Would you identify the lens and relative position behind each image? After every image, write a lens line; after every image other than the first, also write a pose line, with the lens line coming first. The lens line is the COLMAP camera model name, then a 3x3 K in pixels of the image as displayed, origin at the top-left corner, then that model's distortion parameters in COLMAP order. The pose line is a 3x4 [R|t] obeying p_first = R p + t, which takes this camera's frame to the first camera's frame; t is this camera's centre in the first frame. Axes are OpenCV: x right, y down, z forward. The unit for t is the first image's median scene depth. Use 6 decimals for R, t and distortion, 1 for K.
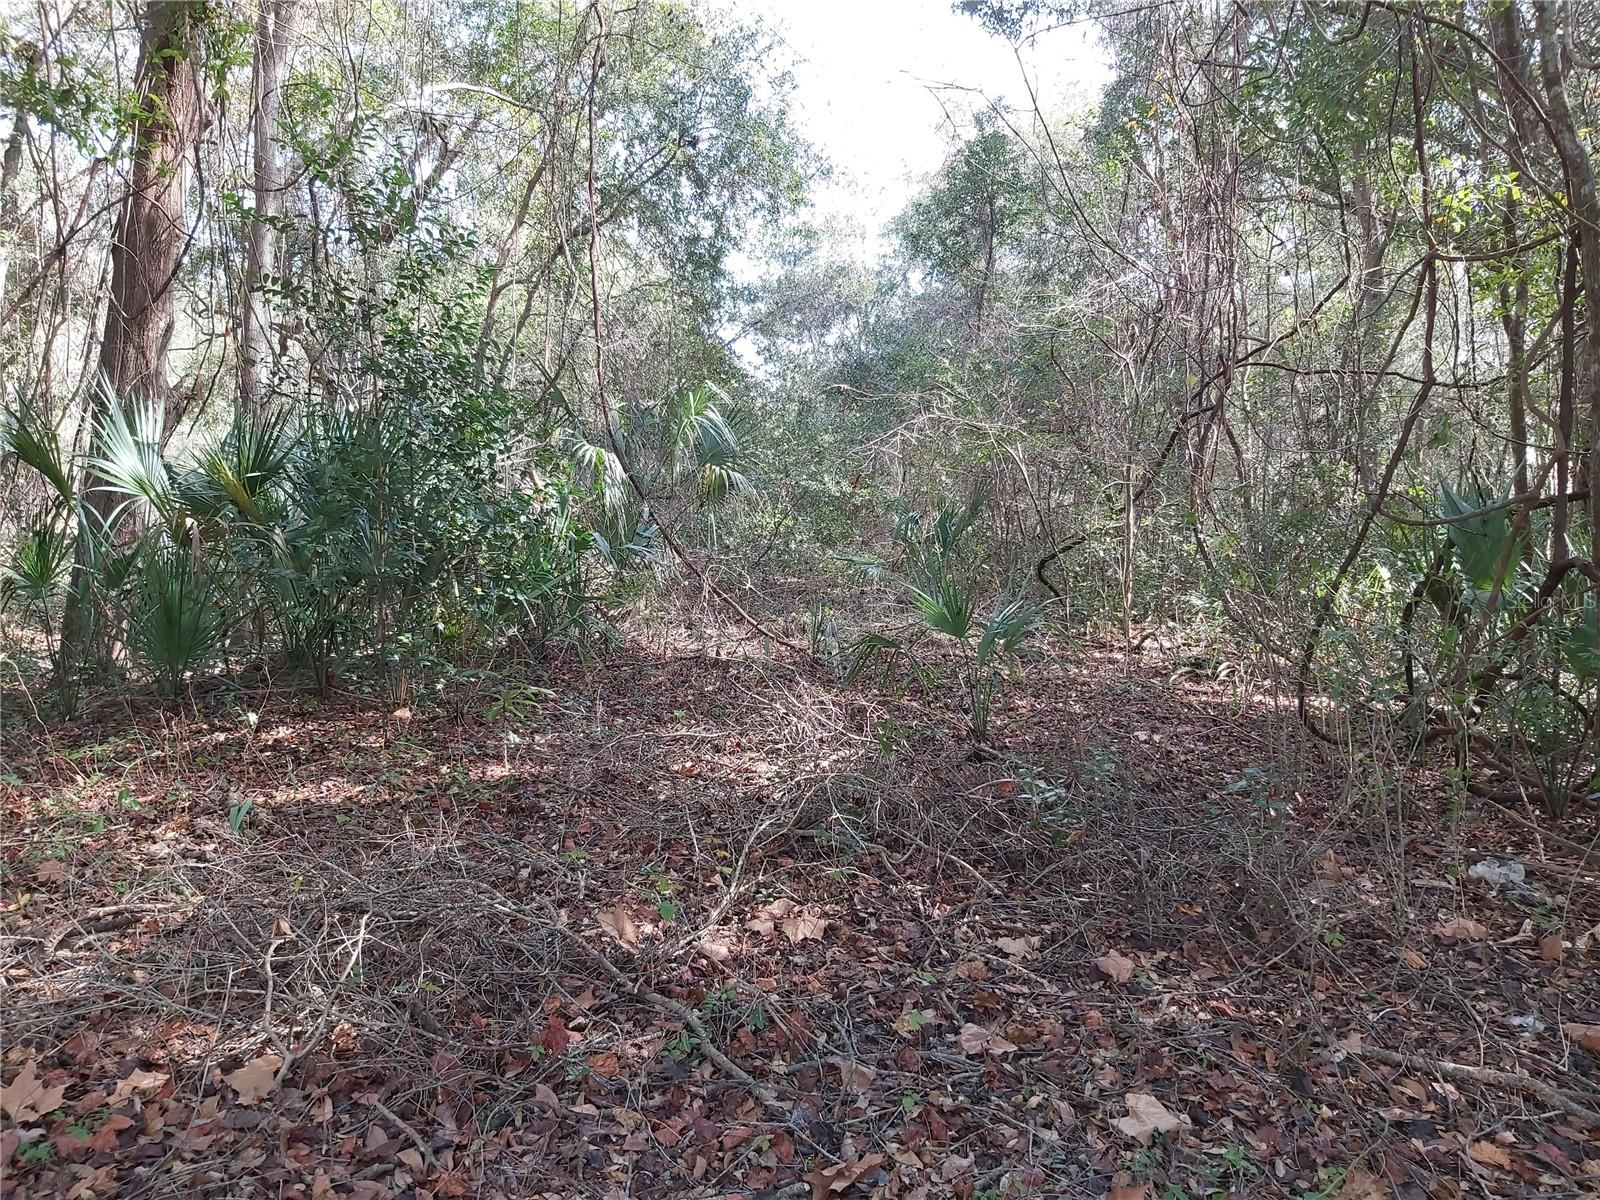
lens RADIAL K [[1217.2, 0, 800.2], [0, 1217.2, 606.2], [0, 0, 1]] dist [0.049871, -0.108060]
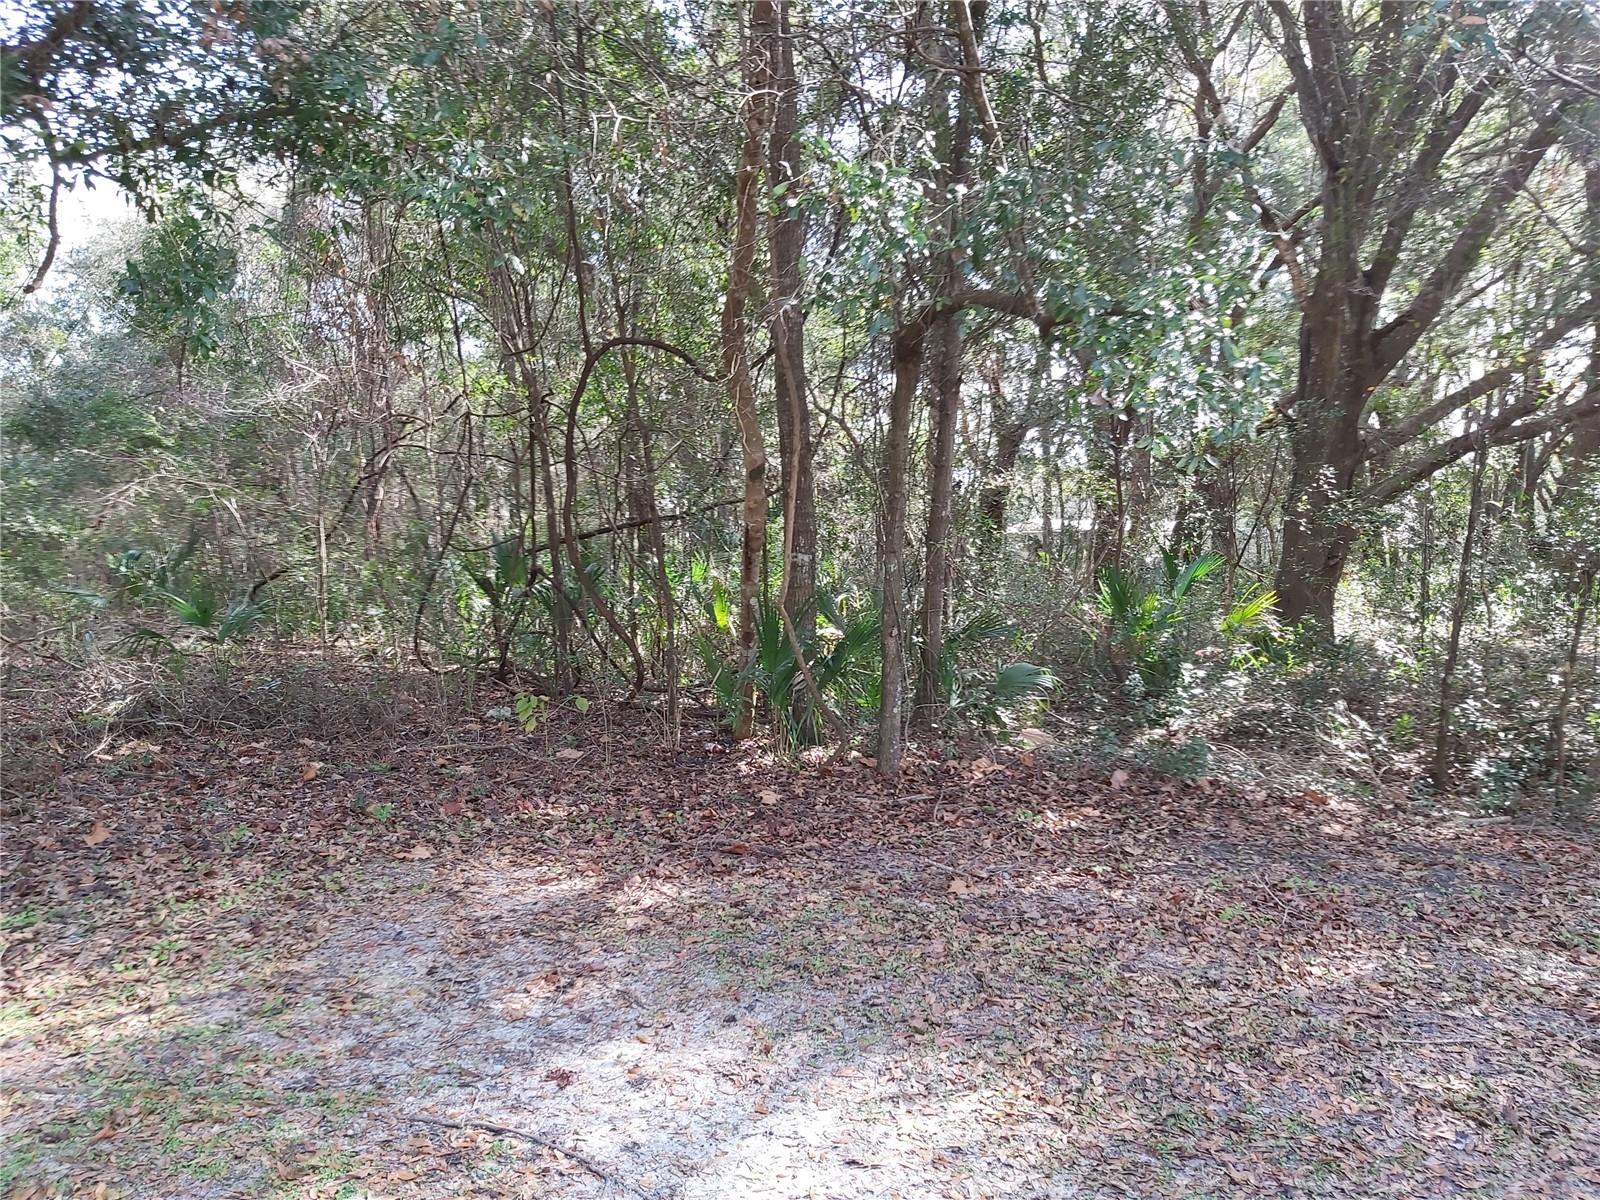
lens RADIAL K [[1217.2, 0, 800.2], [0, 1217.2, 606.2], [0, 0, 1]] dist [0.049871, -0.108060]
pose [[0.810489, -0.034816, 0.584719, -0.093270], [0.053683, 0.998446, -0.014960, 0.034870], [-0.583289, 0.043515, 0.811098, -0.393950]]
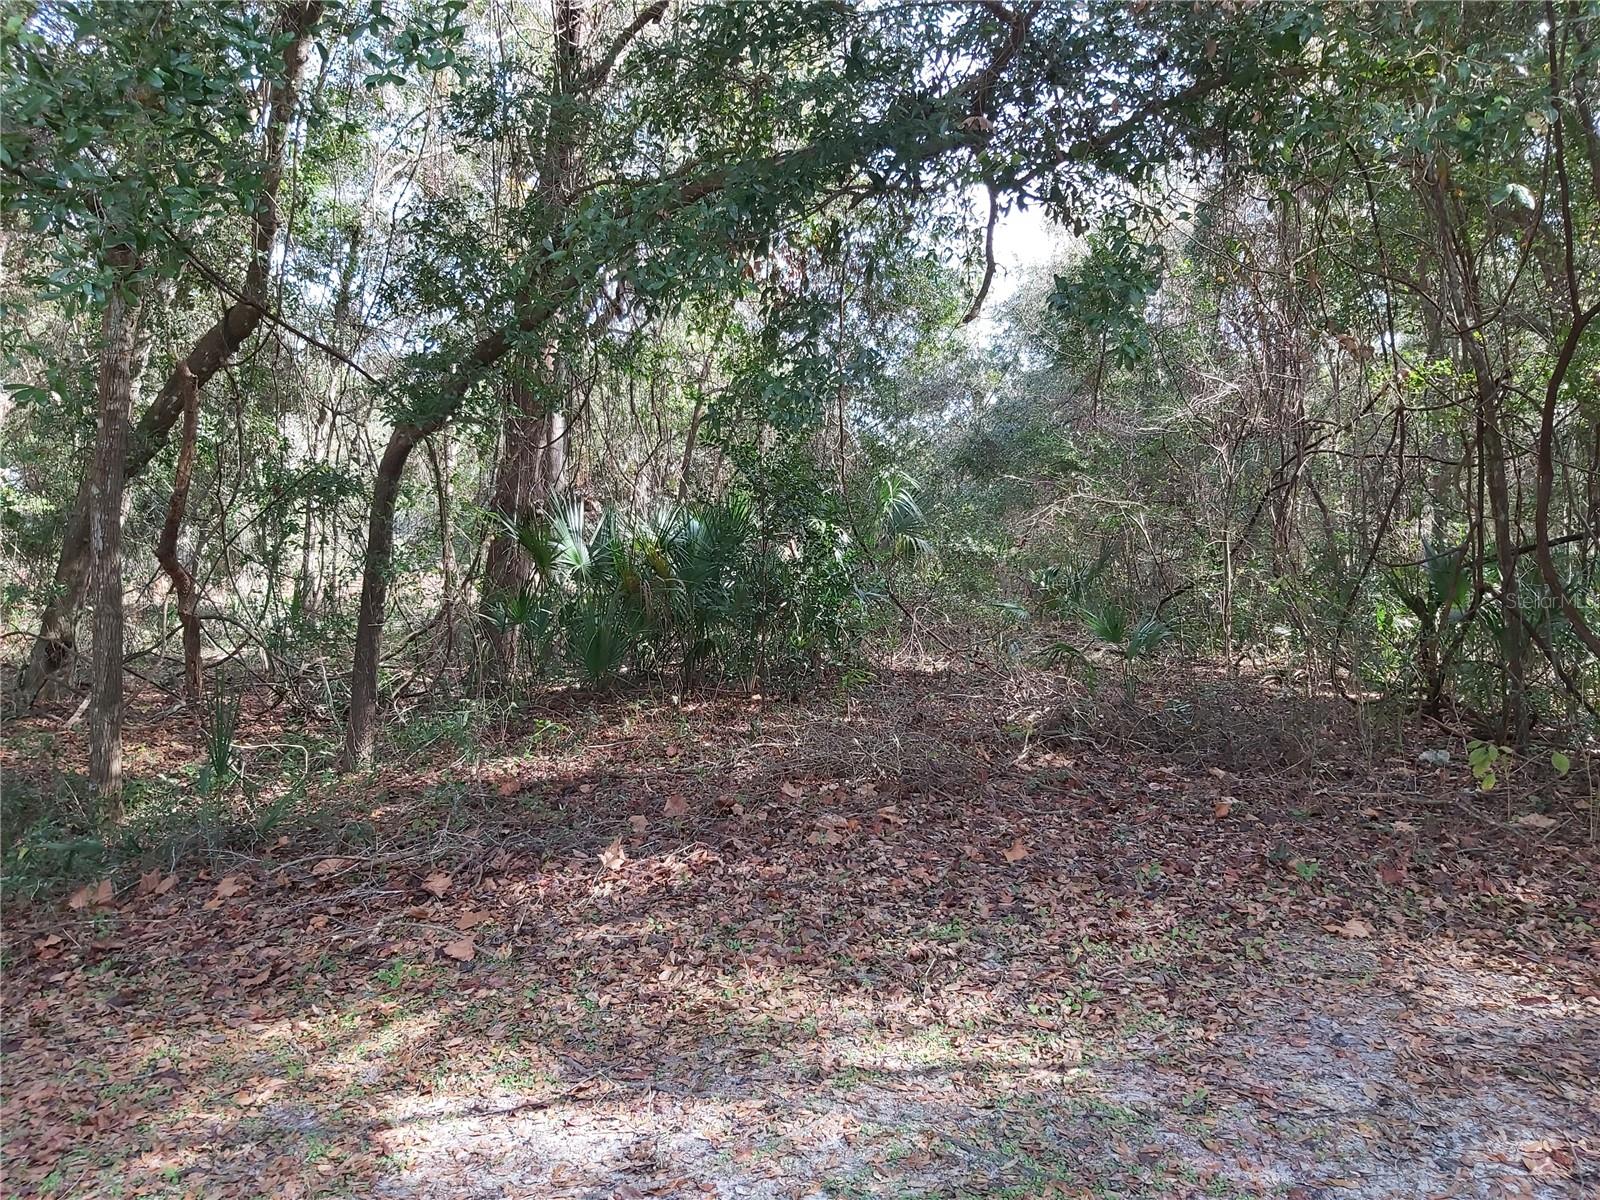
lens RADIAL K [[1217.2, 0, 800.2], [0, 1217.2, 606.2], [0, 0, 1]] dist [0.049871, -0.108060]
pose [[0.997079, -0.012187, -0.075401, -0.087308], [0.008511, 0.998769, -0.048876, 0.028325], [0.075904, 0.048091, 0.995955, -0.332150]]
